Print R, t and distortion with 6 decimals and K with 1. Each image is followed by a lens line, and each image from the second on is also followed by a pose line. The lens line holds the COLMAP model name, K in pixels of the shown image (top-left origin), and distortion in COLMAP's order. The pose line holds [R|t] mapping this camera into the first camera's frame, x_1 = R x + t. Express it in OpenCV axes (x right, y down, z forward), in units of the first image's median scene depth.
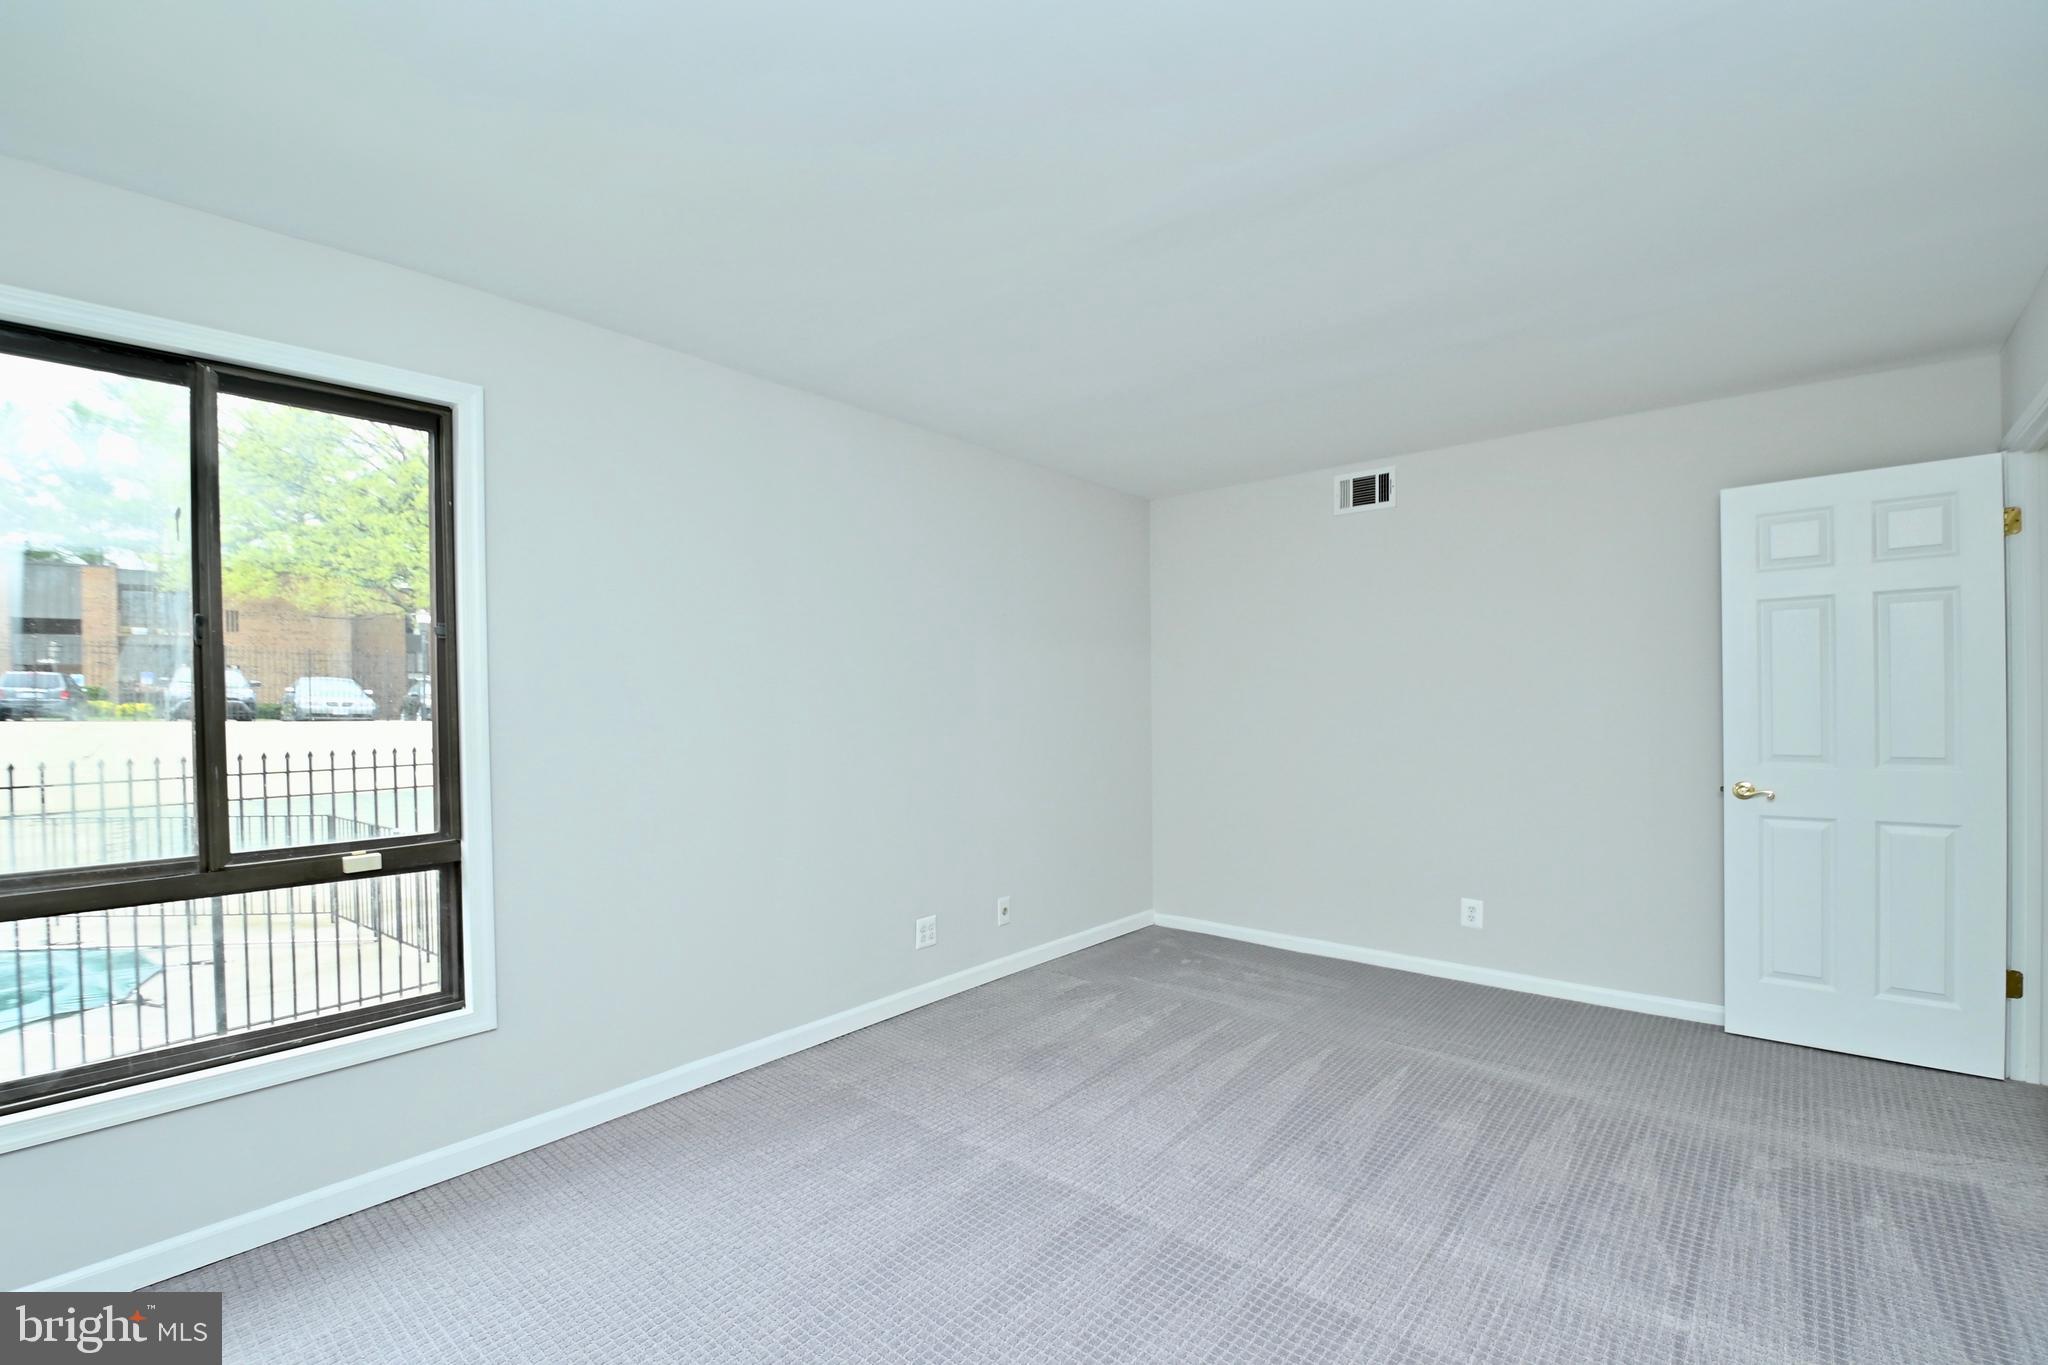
lens RADIAL K [[896.7, 0, 1067.5], [0, 896.7, 705.5], [0, 0, 1]] dist [-0.002816, -0.011493]
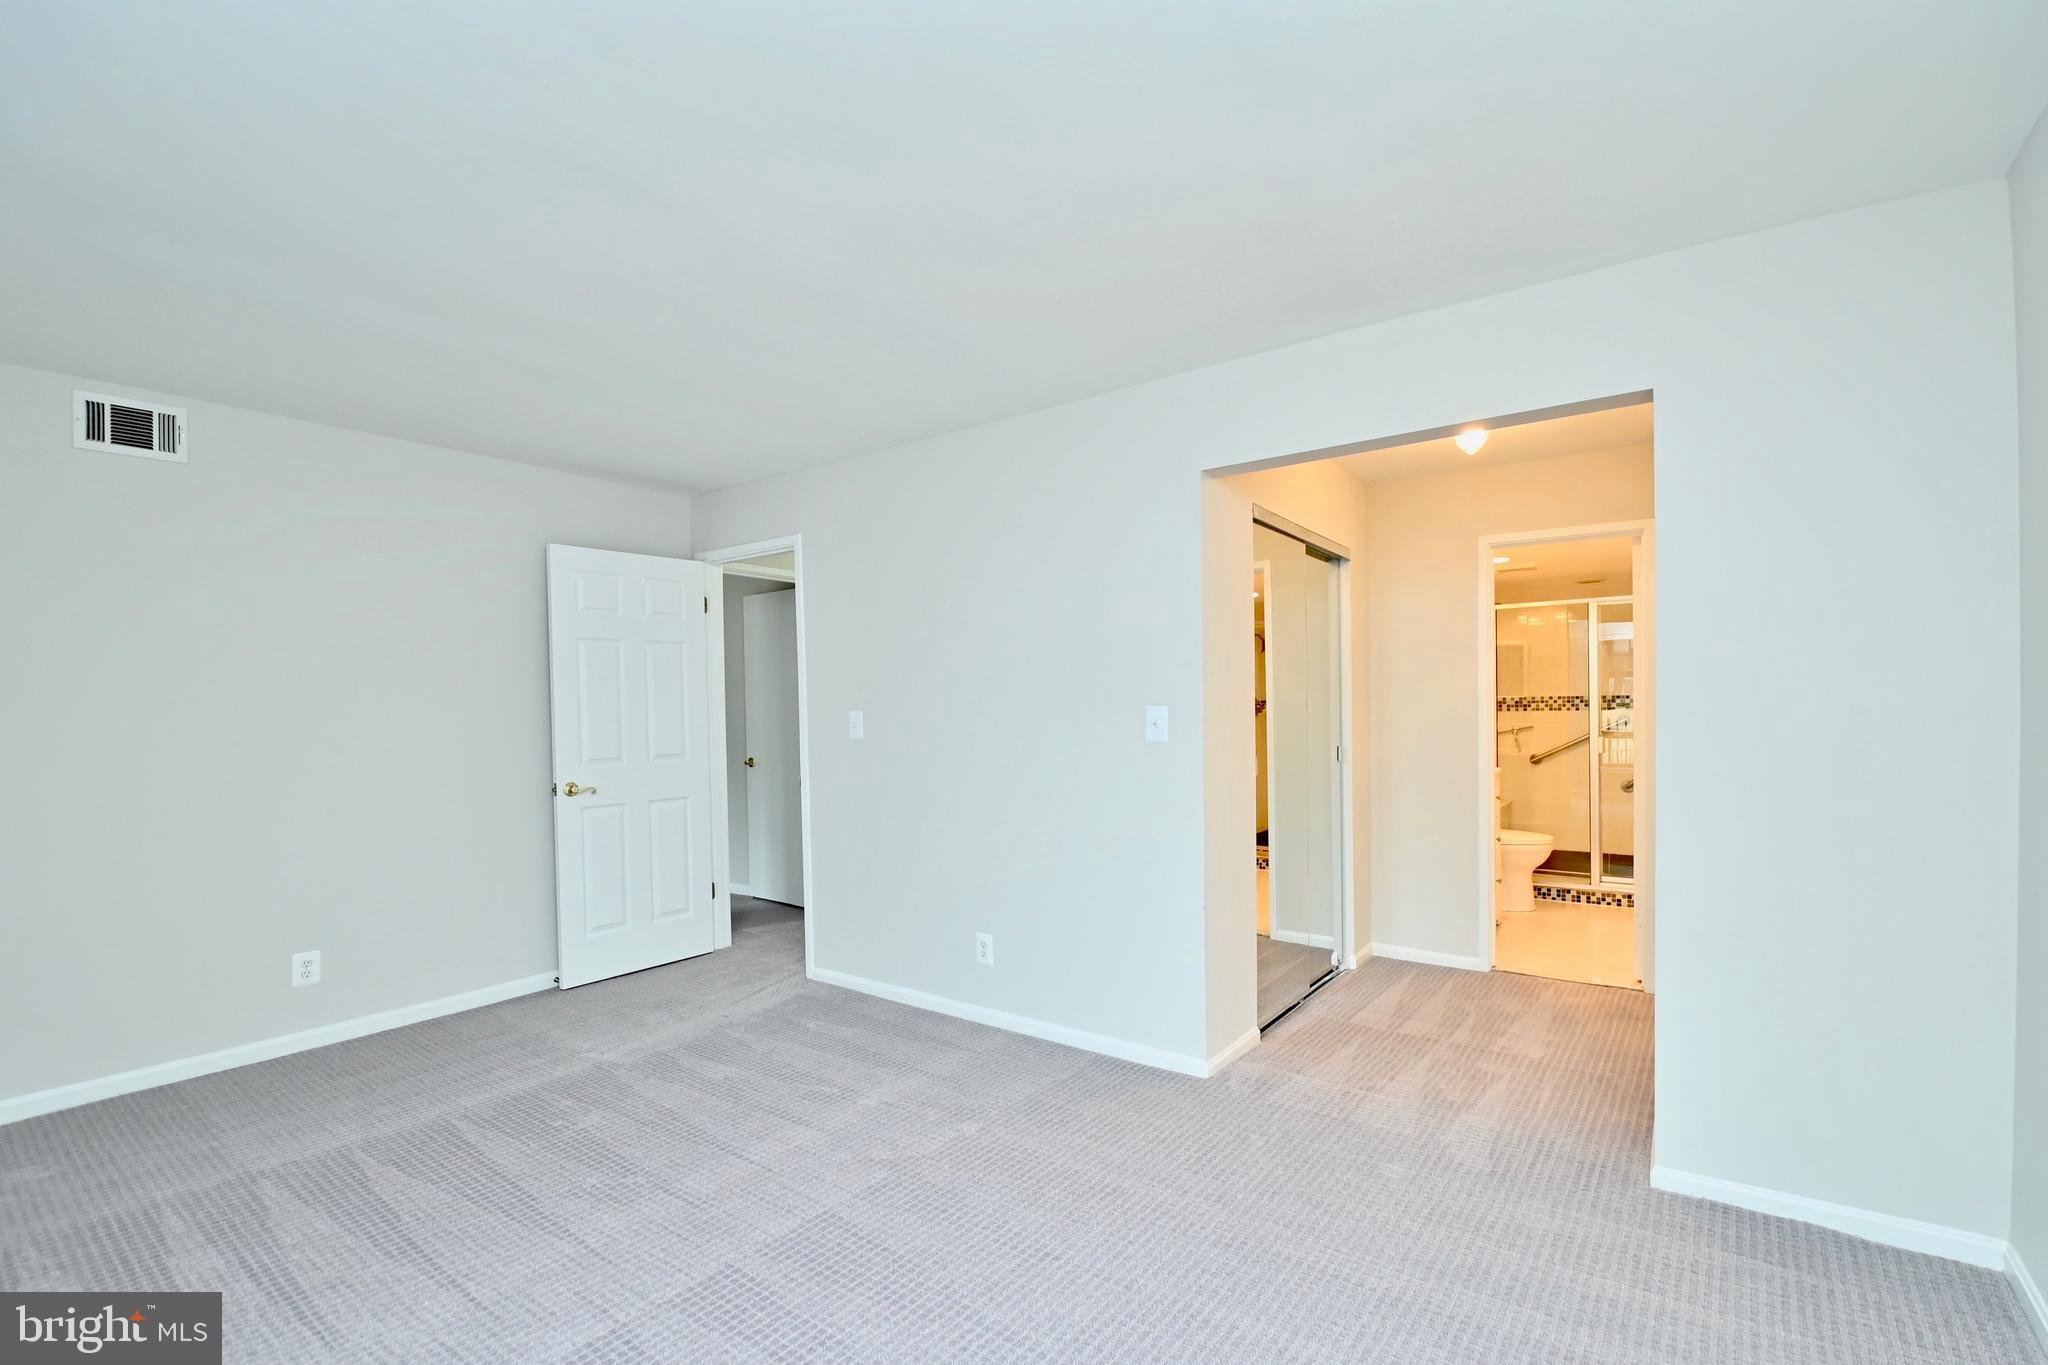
lens RADIAL K [[896.7, 0, 1019.6], [0, 896.7, 695.4], [0, 0, 1]] dist [-0.002816, -0.011493]
pose [[-0.043844, 0.021847, 0.998799, -0.516923], [0.016648, 0.999638, -0.021134, 0.001449], [-0.998900, 0.015702, -0.044192, 0.425016]]
